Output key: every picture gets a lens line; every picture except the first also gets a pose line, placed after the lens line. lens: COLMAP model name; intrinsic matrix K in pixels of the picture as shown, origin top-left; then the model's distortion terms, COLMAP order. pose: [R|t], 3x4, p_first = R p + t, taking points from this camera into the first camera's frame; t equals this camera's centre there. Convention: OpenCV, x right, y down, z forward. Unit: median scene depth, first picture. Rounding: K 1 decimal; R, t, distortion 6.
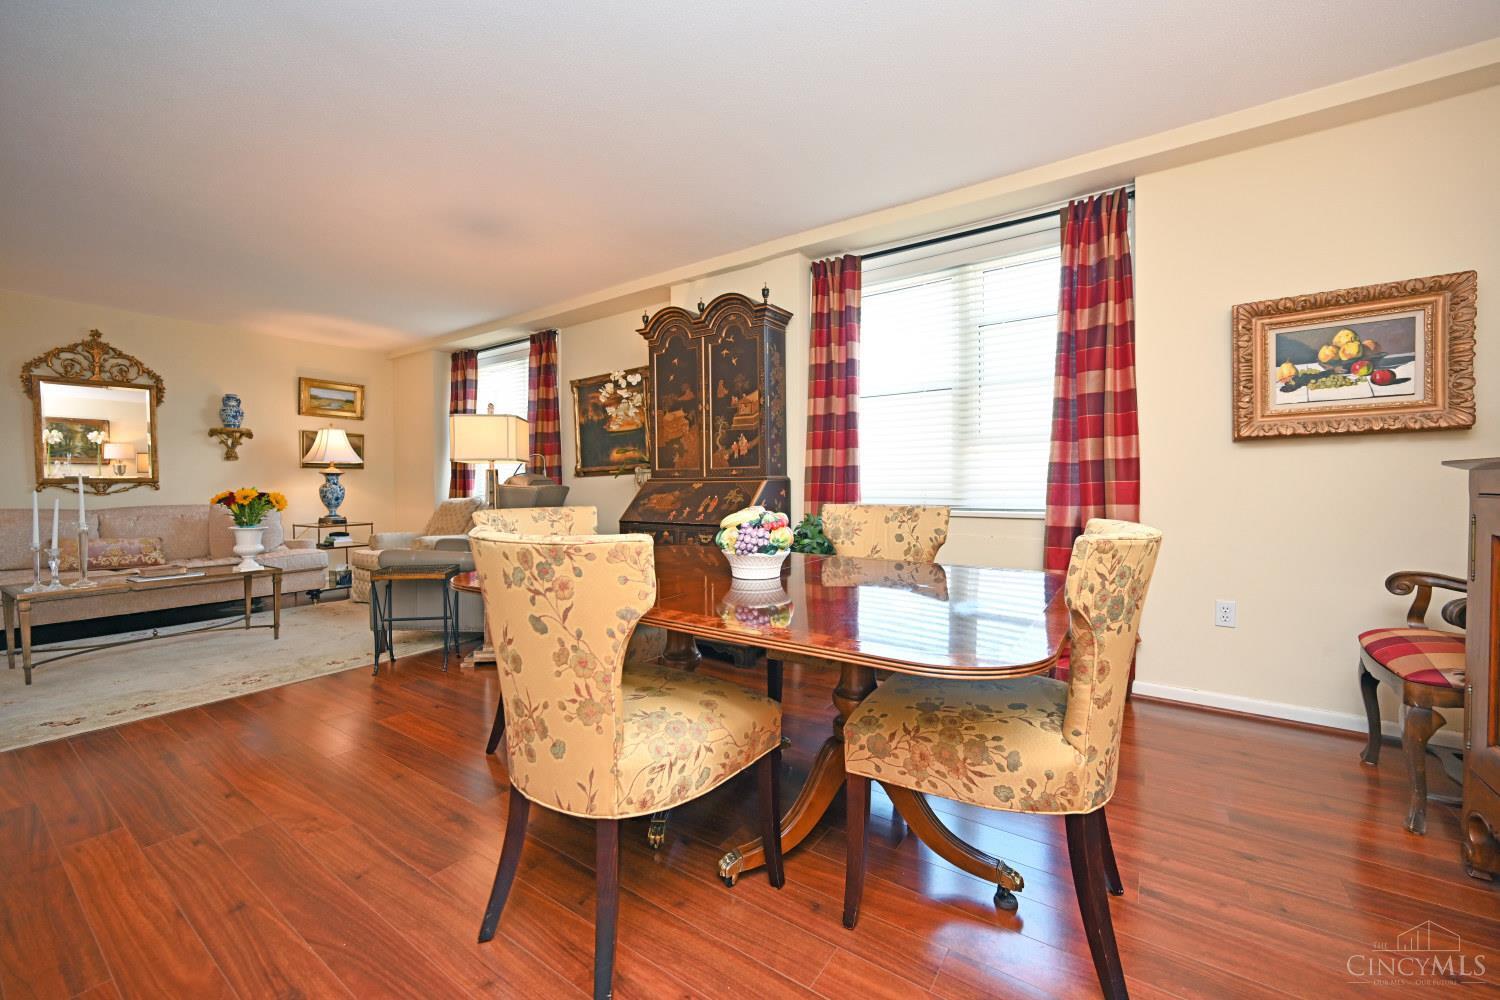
lens RADIAL K [[587.5, 0, 746.7], [0, 587.5, 494.4], [0, 0, 1]] dist [0.000118, 0.000239]
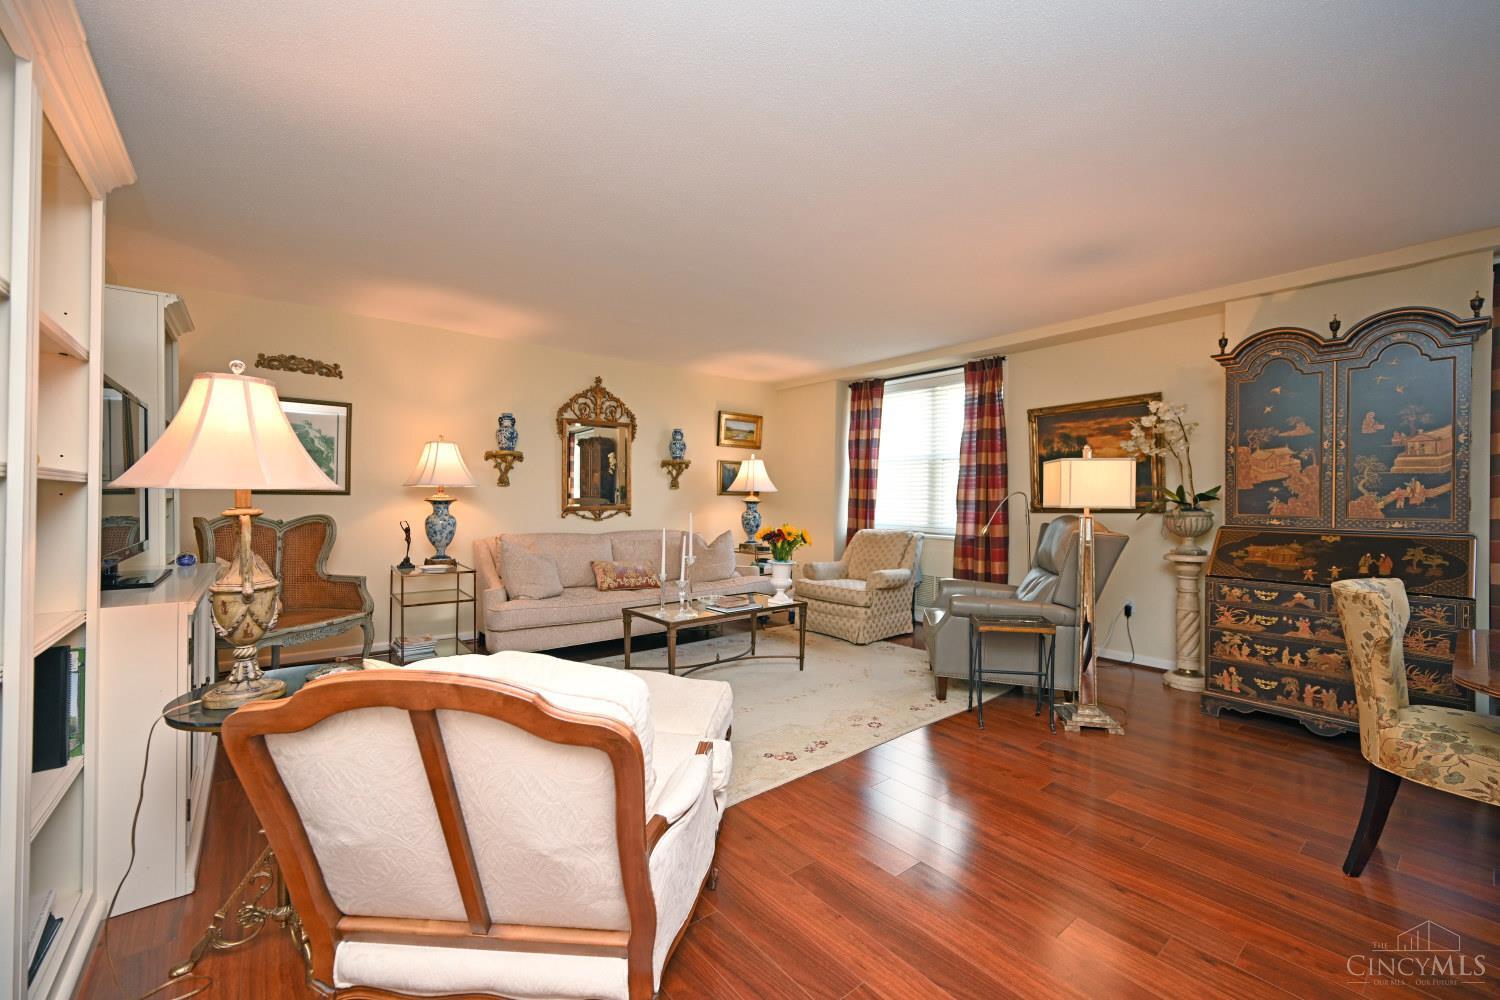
lens RADIAL K [[587.5, 0, 743.0], [0, 587.5, 500.2], [0, 0, 1]] dist [0.000118, 0.000239]
pose [[0.962842, 0.017374, -0.269504, -0.492978], [-0.019401, 0.999800, -0.004858, -0.036997], [0.269366, 0.009906, 0.962987, -0.023387]]
